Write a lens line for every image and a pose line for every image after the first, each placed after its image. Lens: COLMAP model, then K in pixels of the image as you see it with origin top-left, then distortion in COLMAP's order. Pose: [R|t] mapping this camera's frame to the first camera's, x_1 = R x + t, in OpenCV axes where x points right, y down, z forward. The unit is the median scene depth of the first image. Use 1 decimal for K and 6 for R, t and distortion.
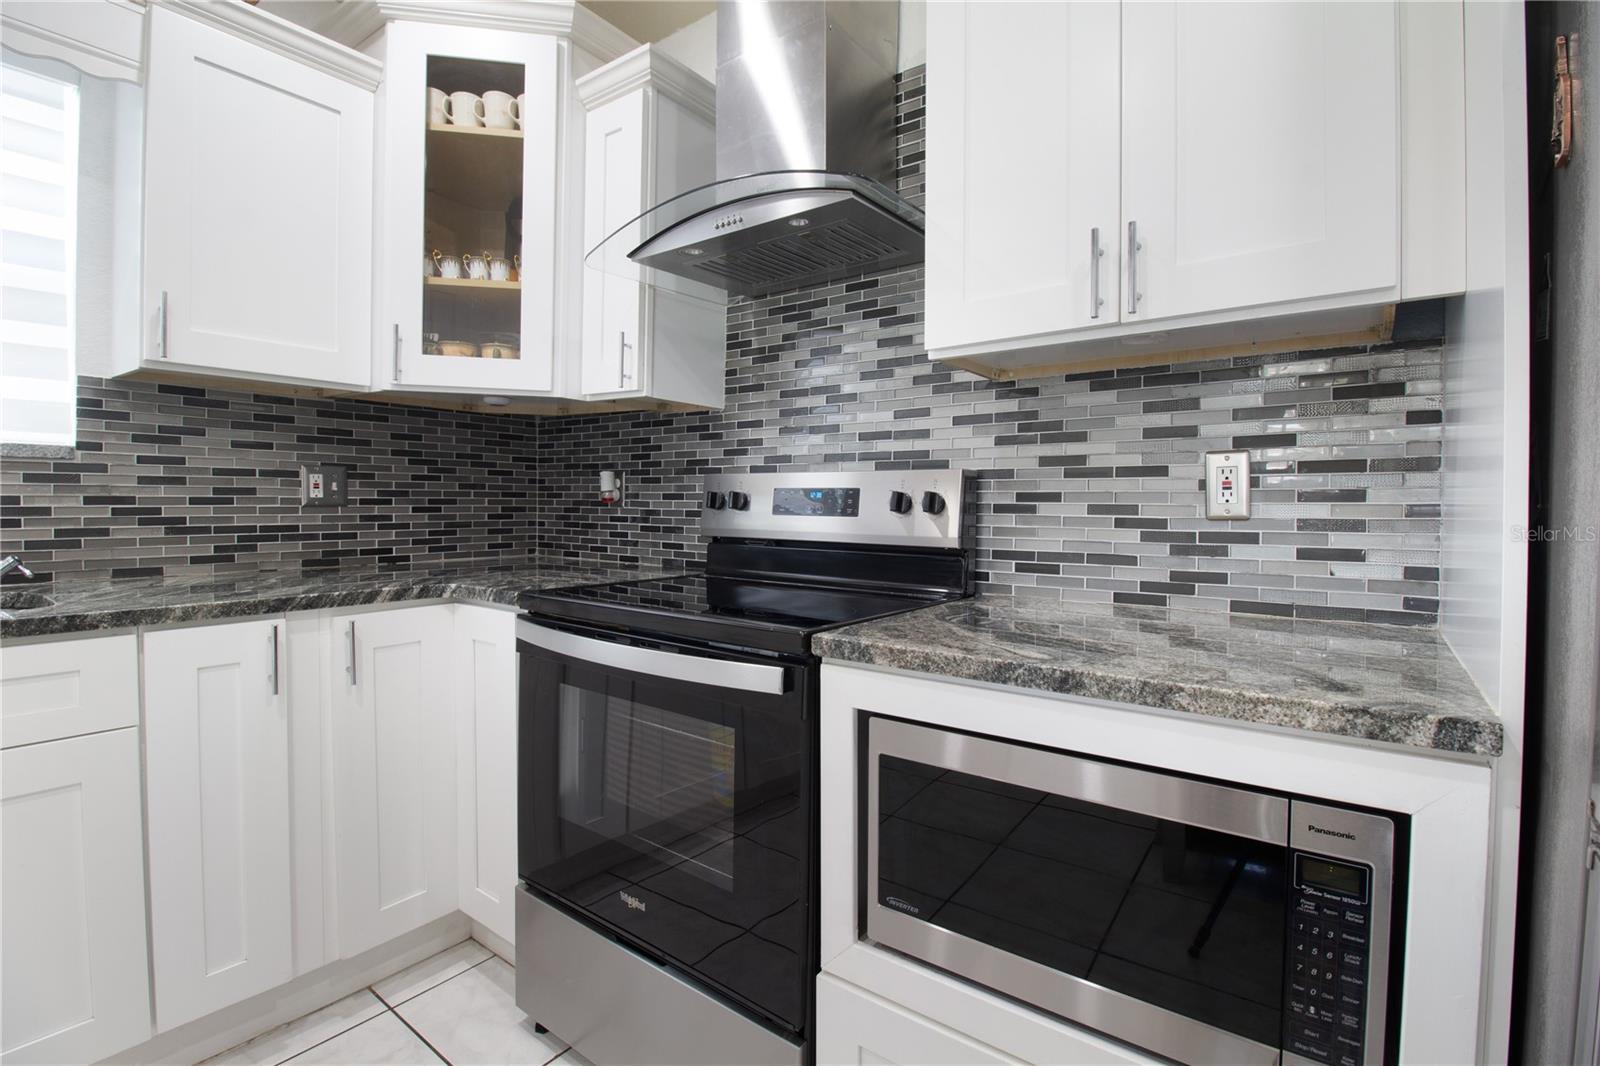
lens RADIAL K [[734.5, 0, 793.3], [0, 734.5, 518.0], [0, 0, 1]] dist [0.000597, -0.015068]
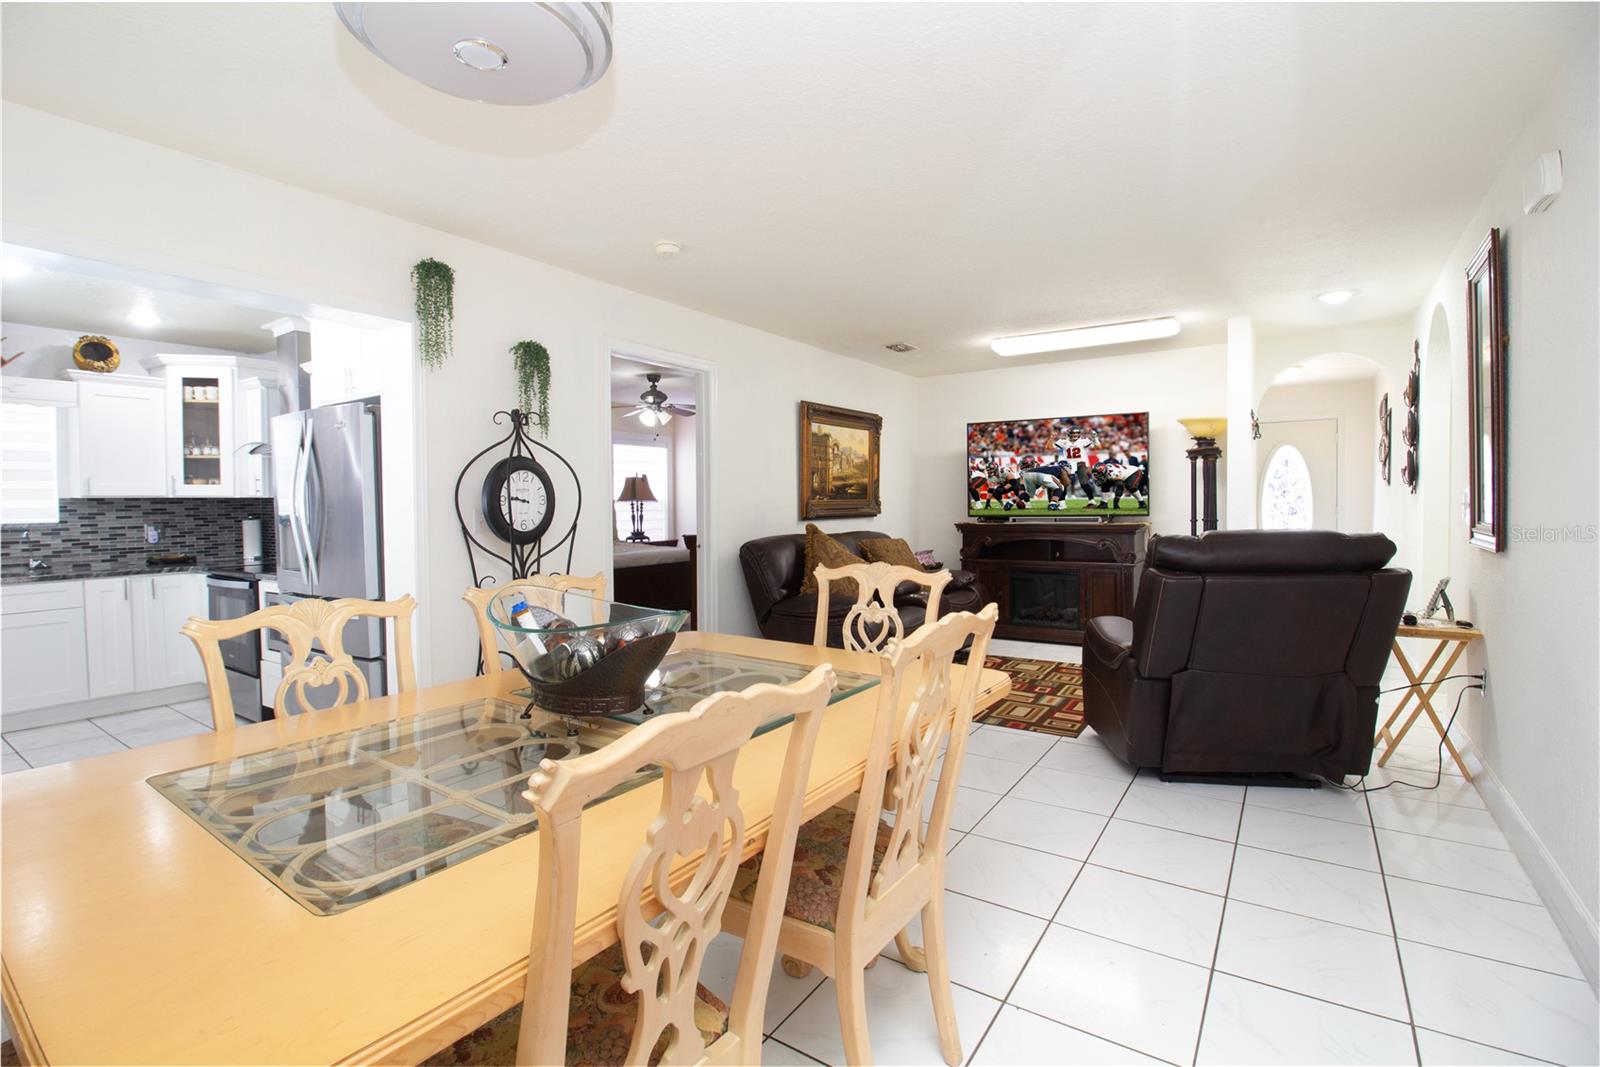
lens RADIAL K [[734.5, 0, 793.3], [0, 734.5, 518.5], [0, 0, 1]] dist [0.000597, -0.015068]
pose [[0.998575, -0.024264, 0.047525, 1.735629], [0.024076, 0.999700, 0.004529, -0.053765], [-0.047620, -0.003379, 0.998860, -1.948626]]
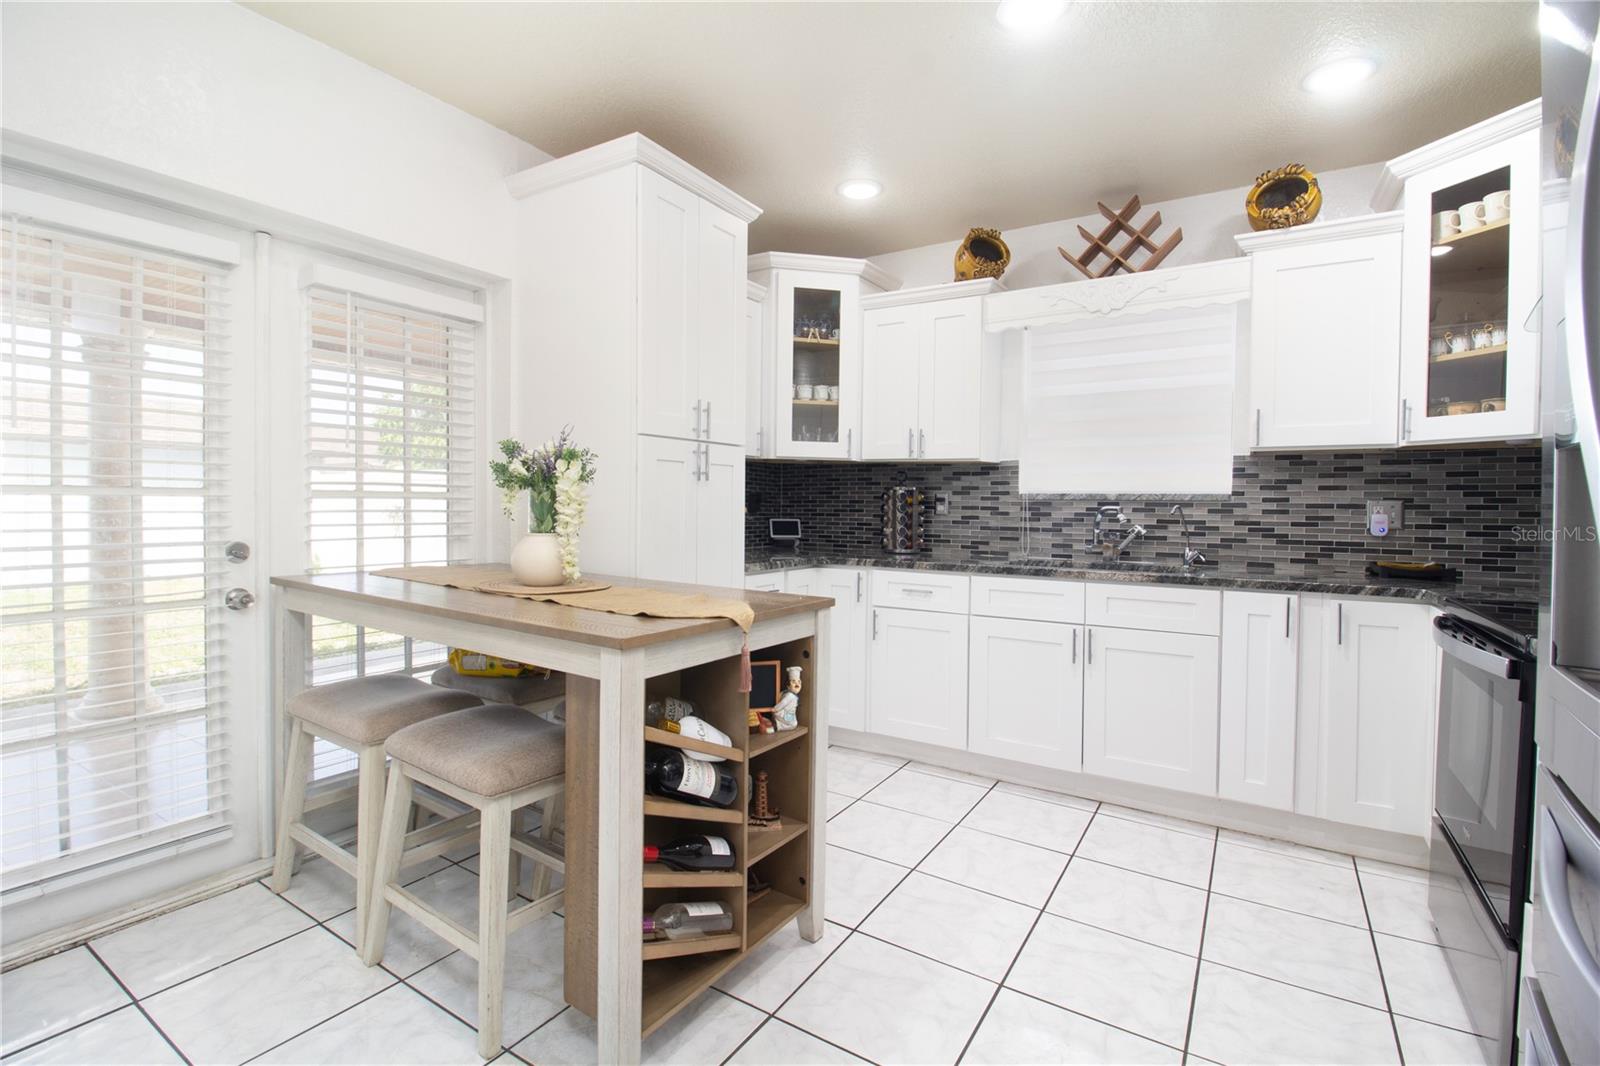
lens RADIAL K [[734.5, 0, 793.3], [0, 734.5, 518.0], [0, 0, 1]] dist [0.000597, -0.015068]
pose [[0.080481, 0.009289, -0.996713, 0.751517], [-0.032063, 0.999463, 0.006725, -0.013083], [0.996240, 0.031416, 0.080736, -0.256494]]
